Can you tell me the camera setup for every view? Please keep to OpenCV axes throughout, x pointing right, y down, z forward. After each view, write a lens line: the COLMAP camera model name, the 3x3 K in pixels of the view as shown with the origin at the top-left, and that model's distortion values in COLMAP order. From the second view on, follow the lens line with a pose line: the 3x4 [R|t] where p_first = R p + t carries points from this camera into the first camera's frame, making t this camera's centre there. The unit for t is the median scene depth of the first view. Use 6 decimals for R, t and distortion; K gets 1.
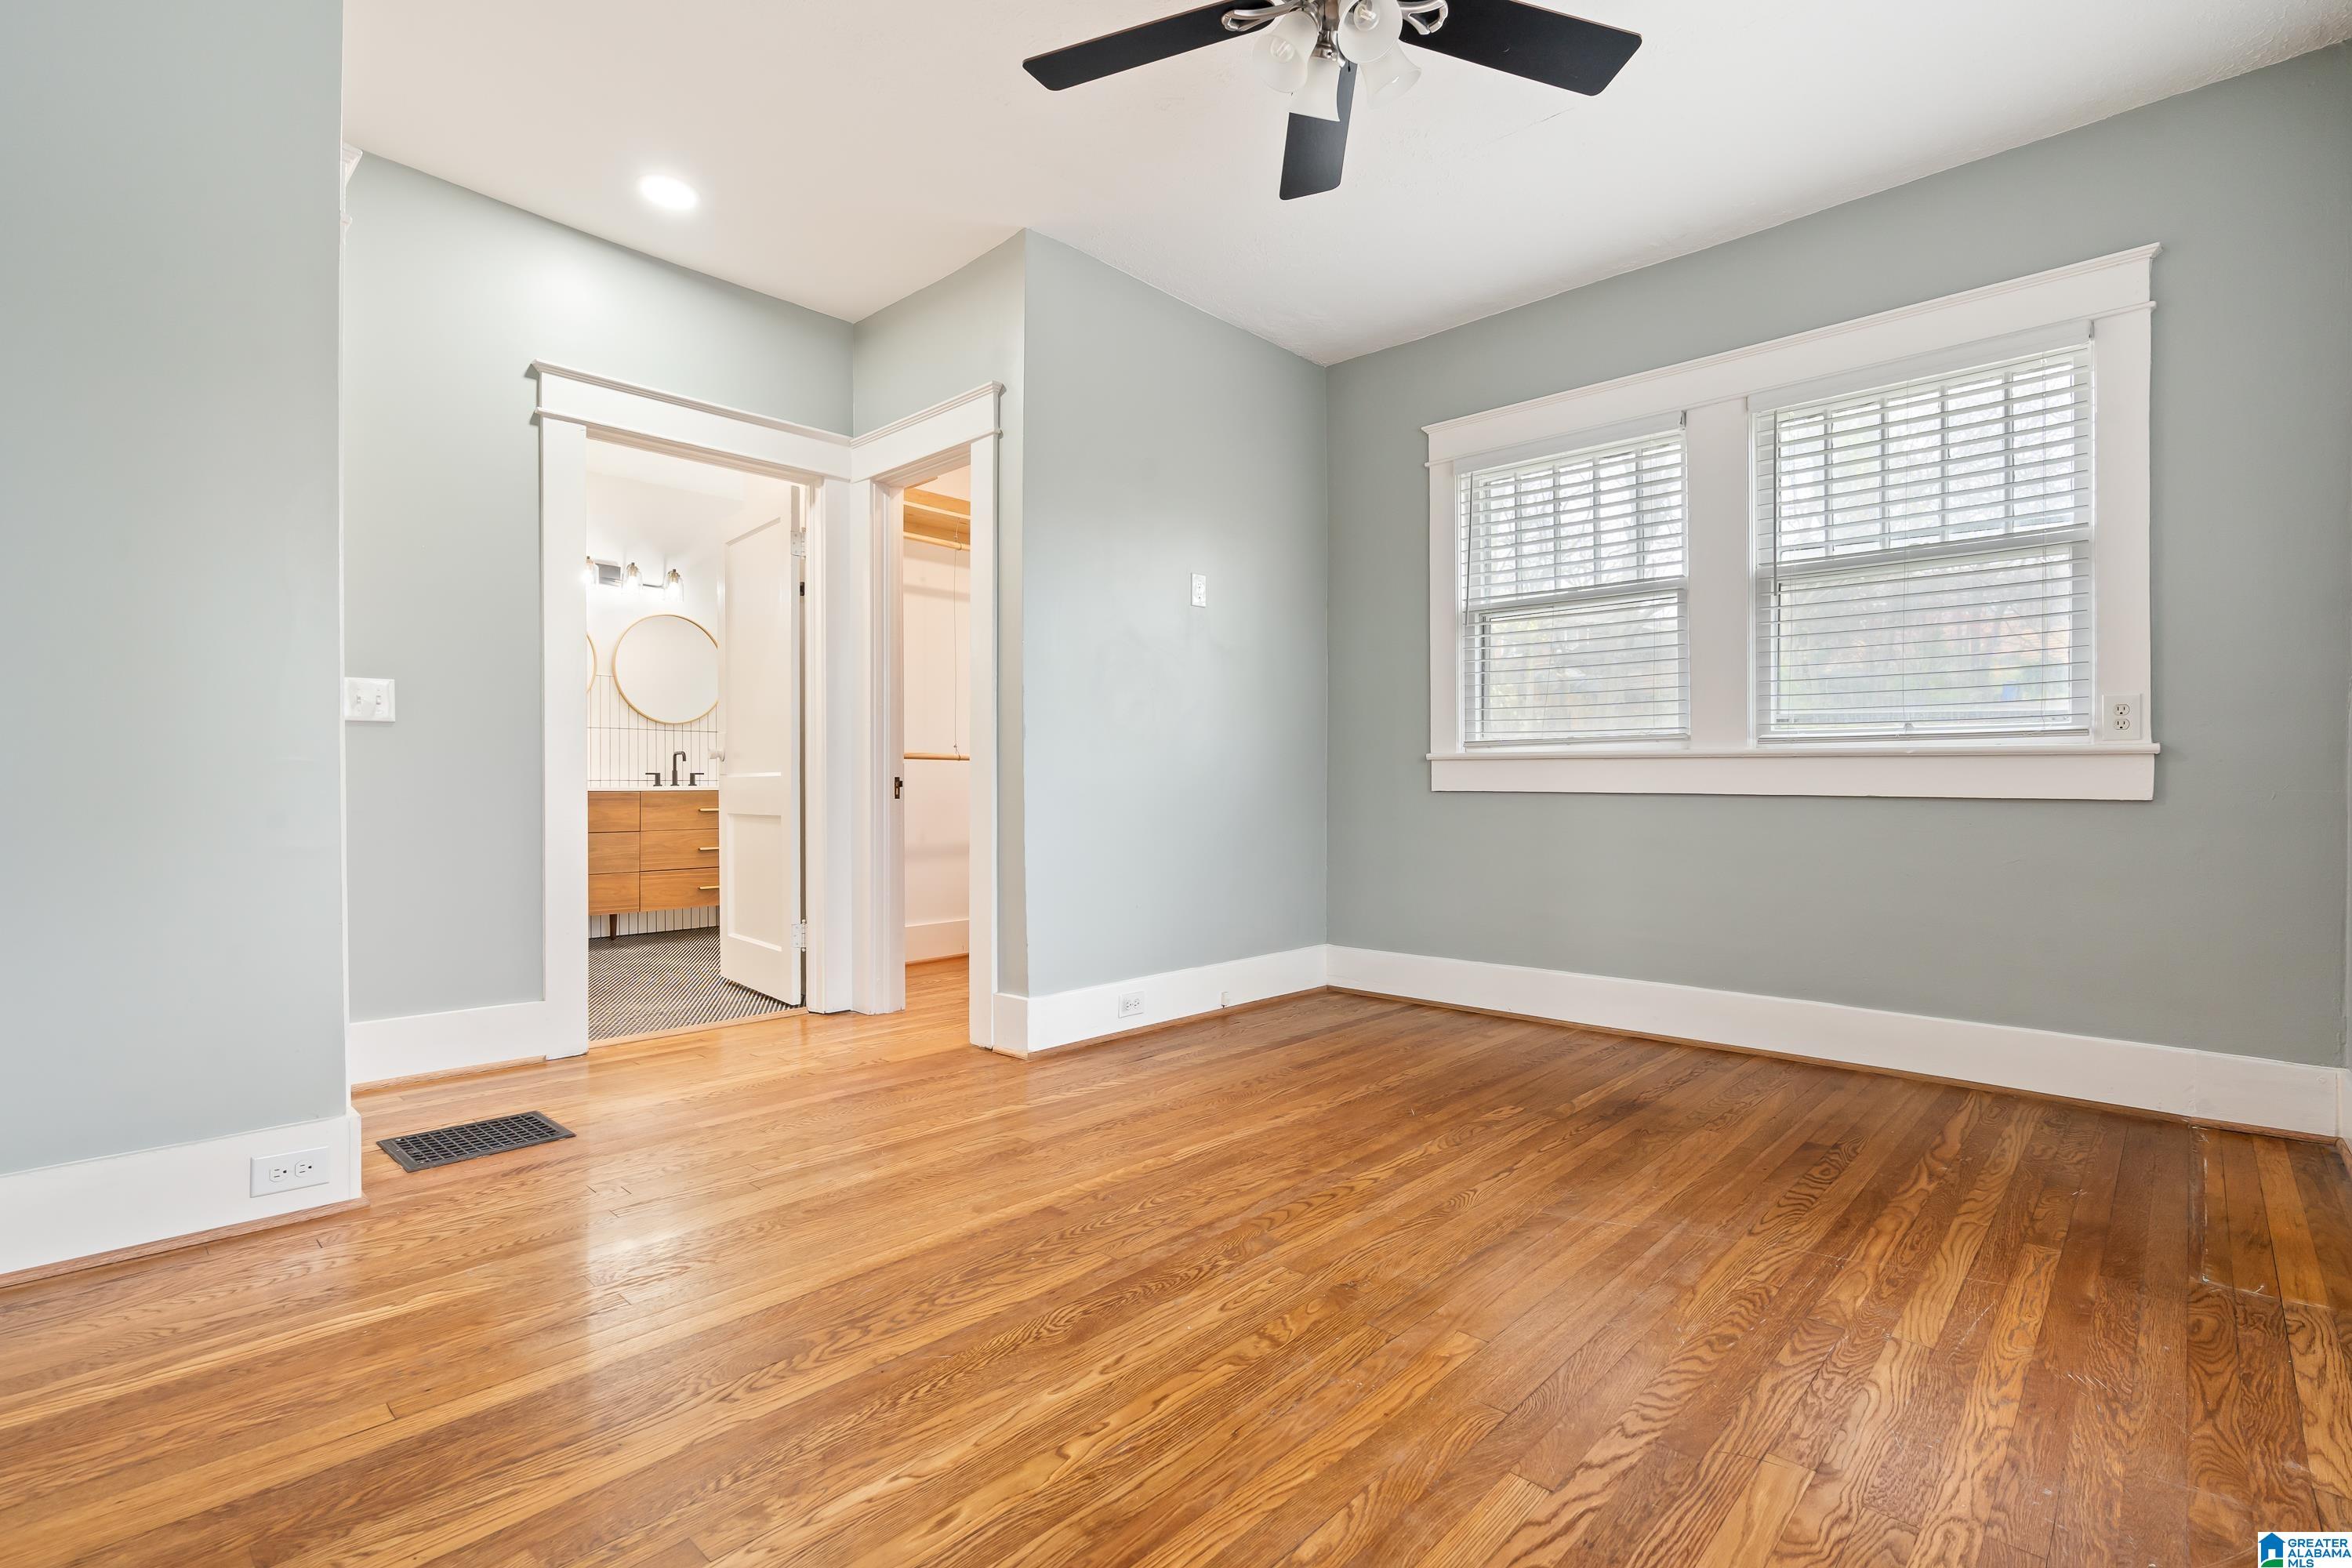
lens RADIAL K [[1078.0, 0, 1178.9], [0, 1078.0, 783.0], [0, 0, 1]] dist [-0.009136, 0.003323]
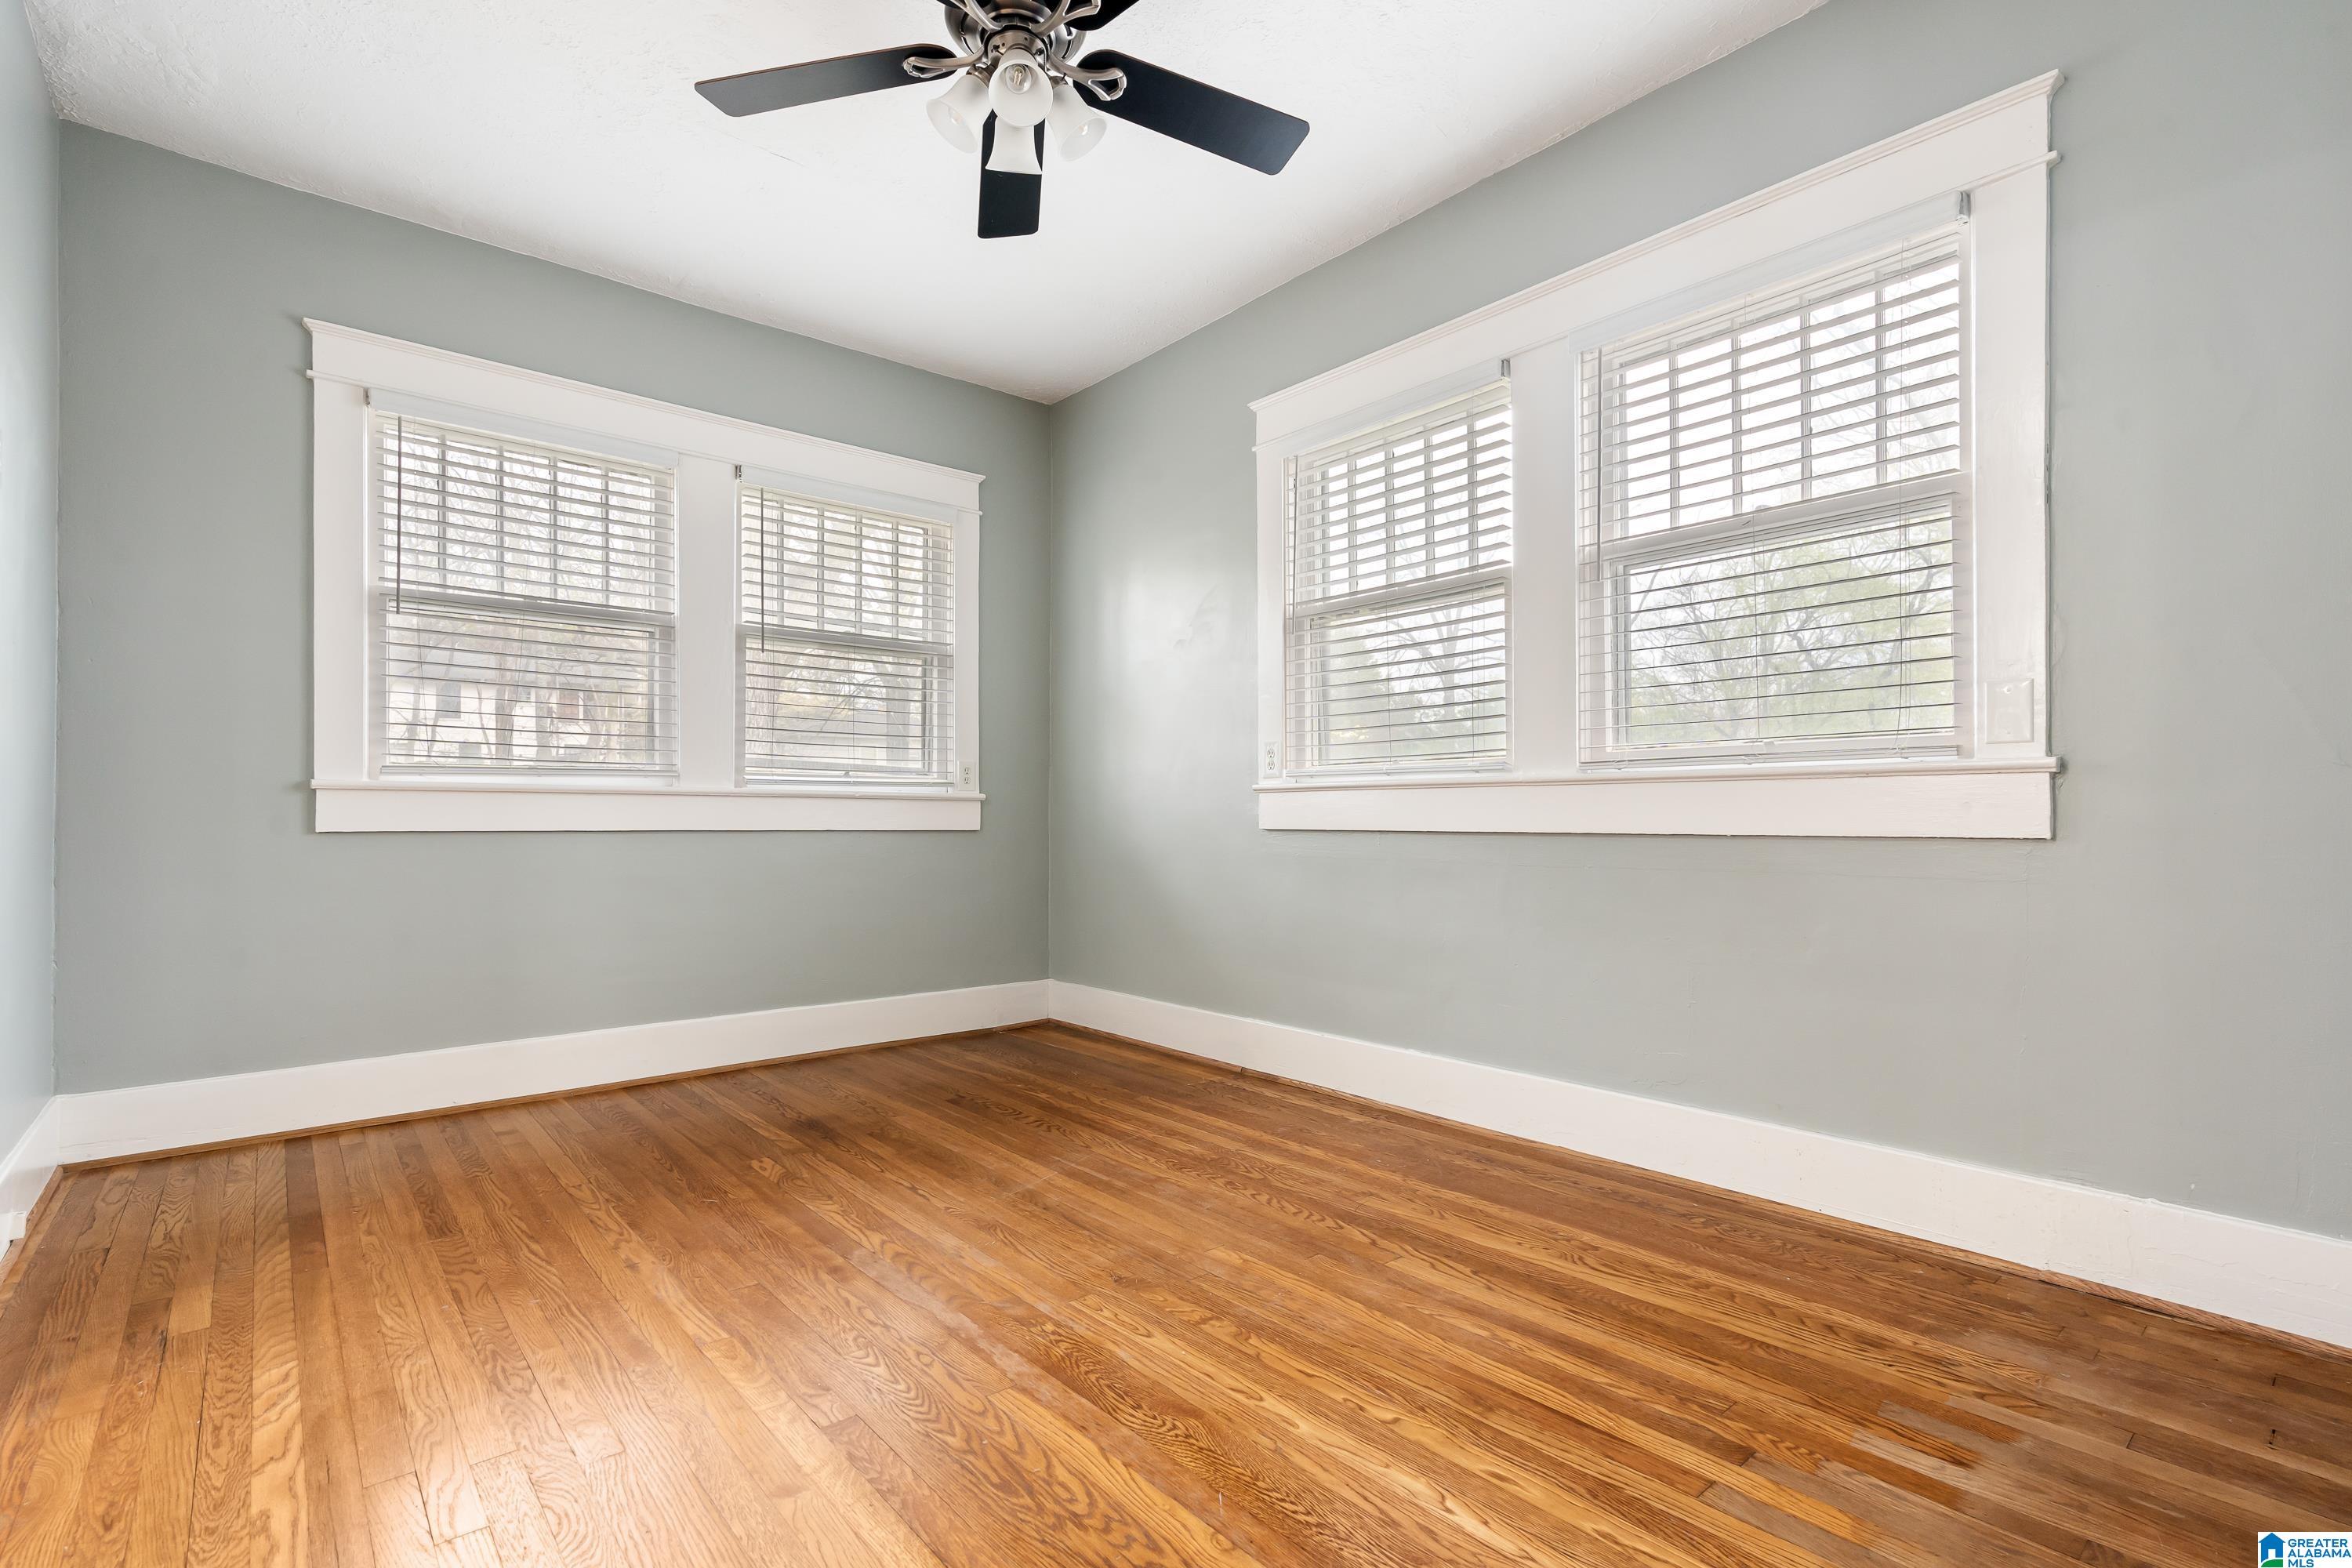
lens RADIAL K [[1078.0, 0, 1178.9], [0, 1078.0, 803.5], [0, 0, 1]] dist [-0.009136, 0.003323]
pose [[0.112009, 0.011018, 0.993646, -0.805259], [-0.000379, 0.999939, -0.011045, -0.007220], [-0.993707, 0.000861, 0.112006, 0.699310]]
